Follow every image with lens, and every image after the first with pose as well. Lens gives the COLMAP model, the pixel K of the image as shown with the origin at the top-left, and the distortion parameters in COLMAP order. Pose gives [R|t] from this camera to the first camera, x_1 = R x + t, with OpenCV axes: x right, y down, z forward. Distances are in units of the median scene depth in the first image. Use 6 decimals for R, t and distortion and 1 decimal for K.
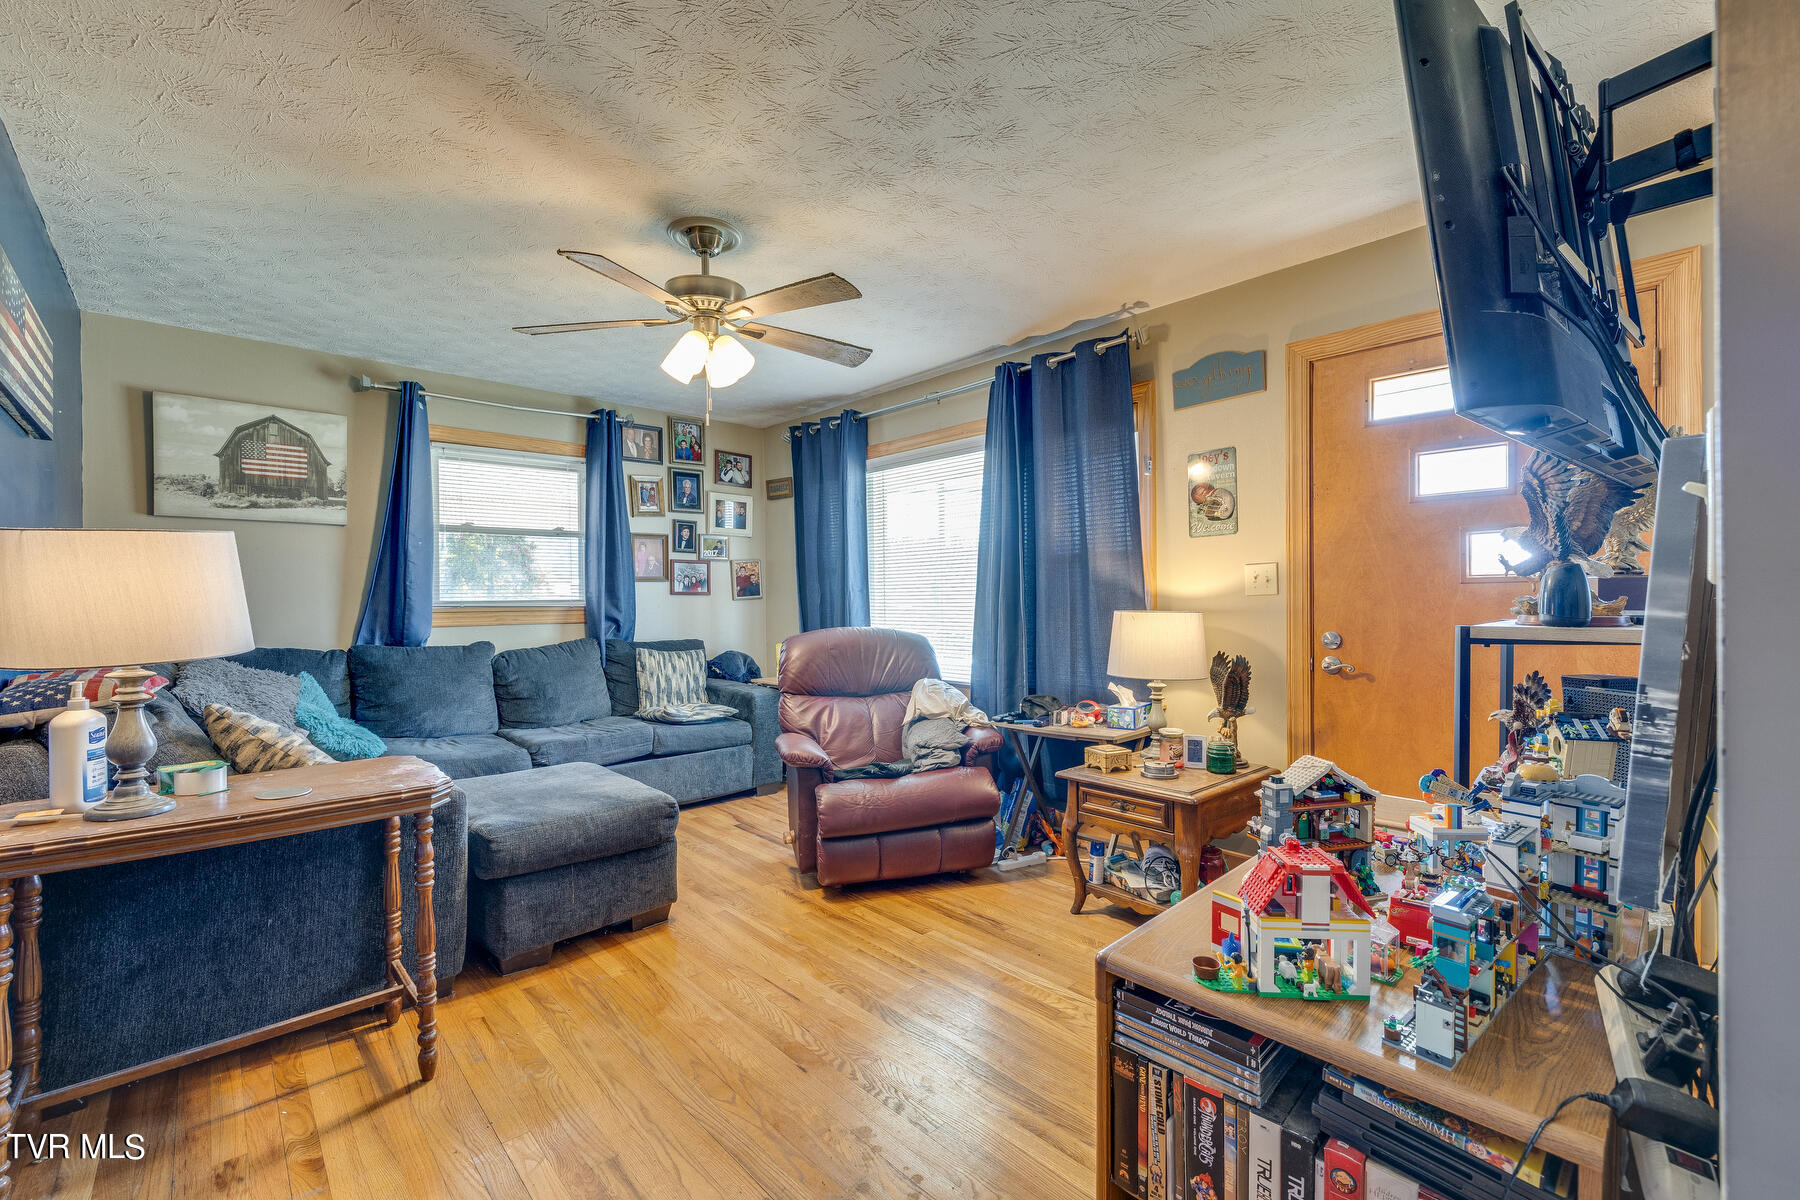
lens RADIAL K [[760.1, 0, 901.1], [0, 760.1, 602.0], [0, 0, 1]] dist [0.001880, -0.000346]
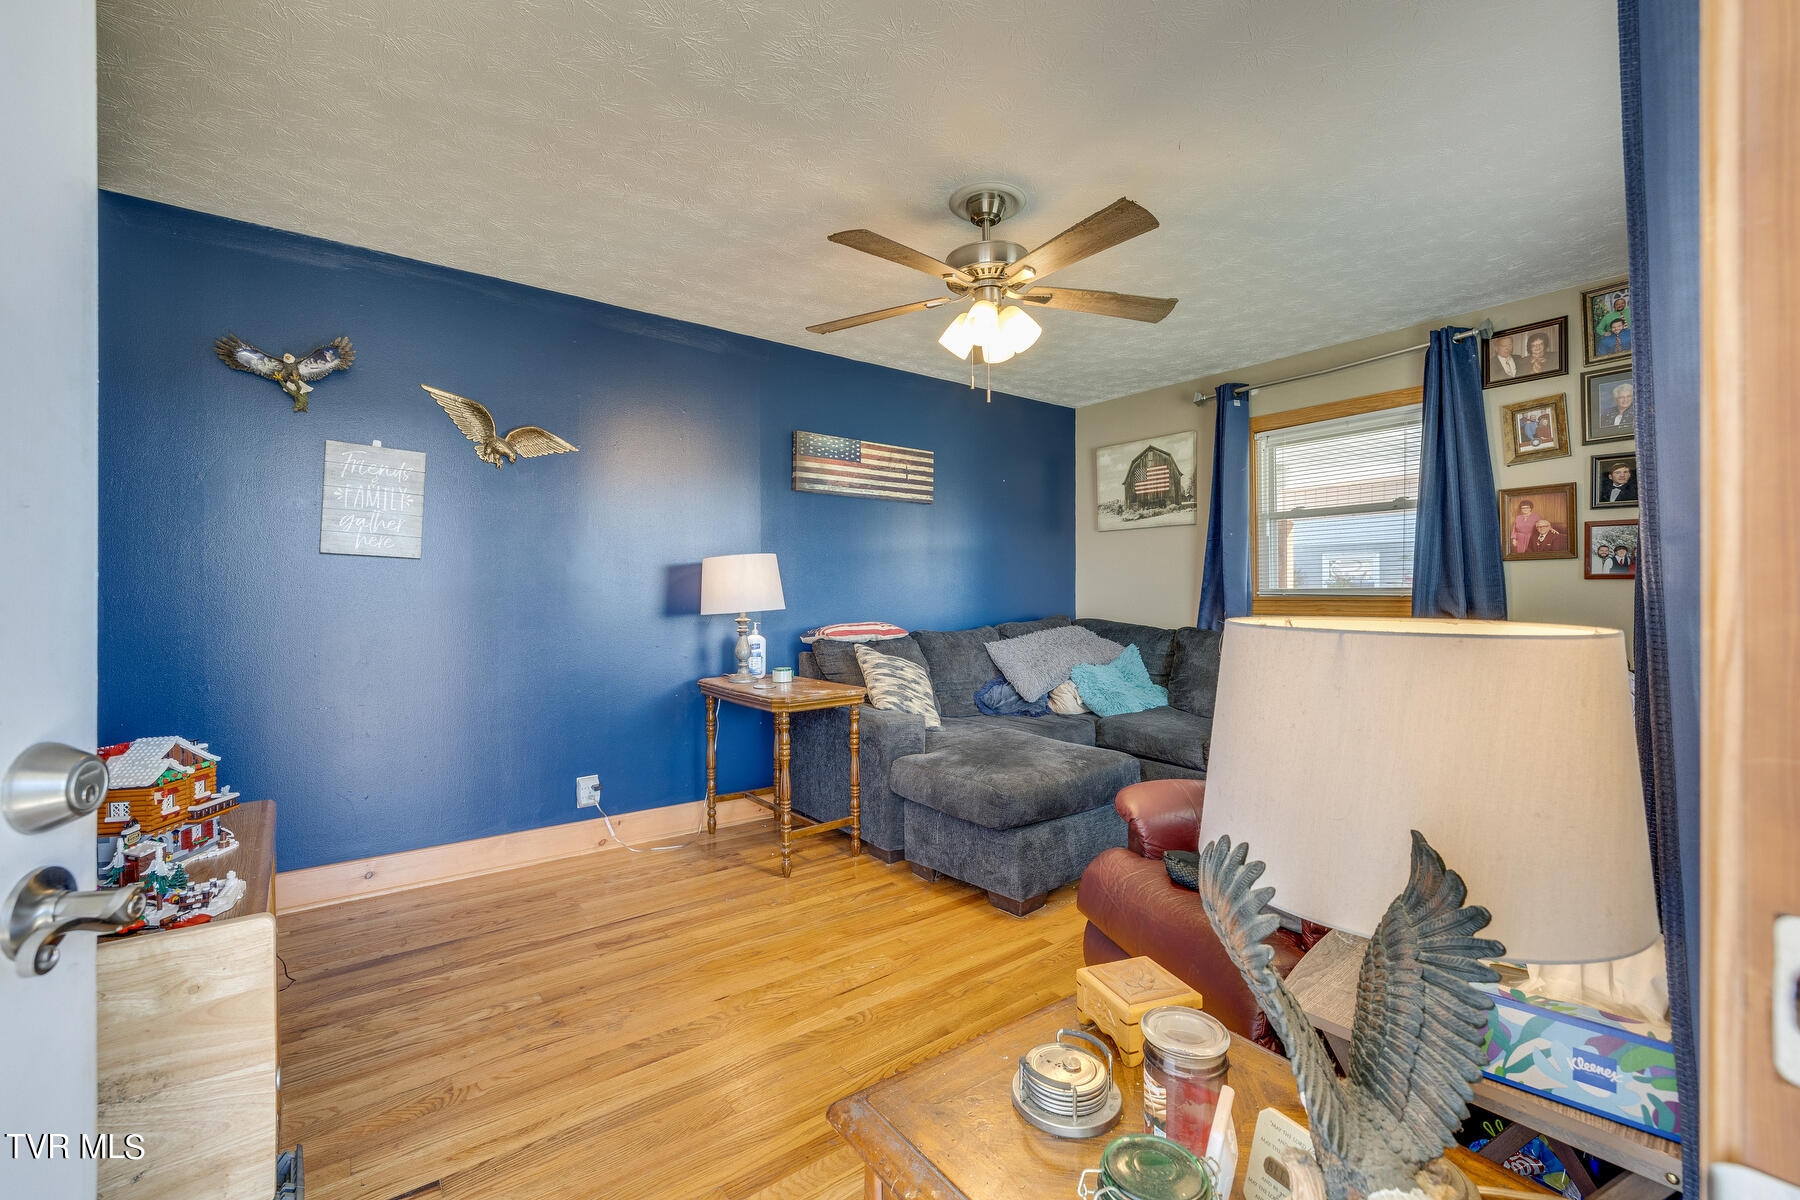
lens RADIAL K [[760.1, 0, 900.4], [0, 760.1, 589.0], [0, 0, 1]] dist [0.001880, -0.000346]
pose [[-0.092694, 0.002426, -0.995692, 0.489261], [-0.000908, 0.999996, 0.002521, -0.003753], [0.995694, 0.001138, -0.092692, 0.676770]]
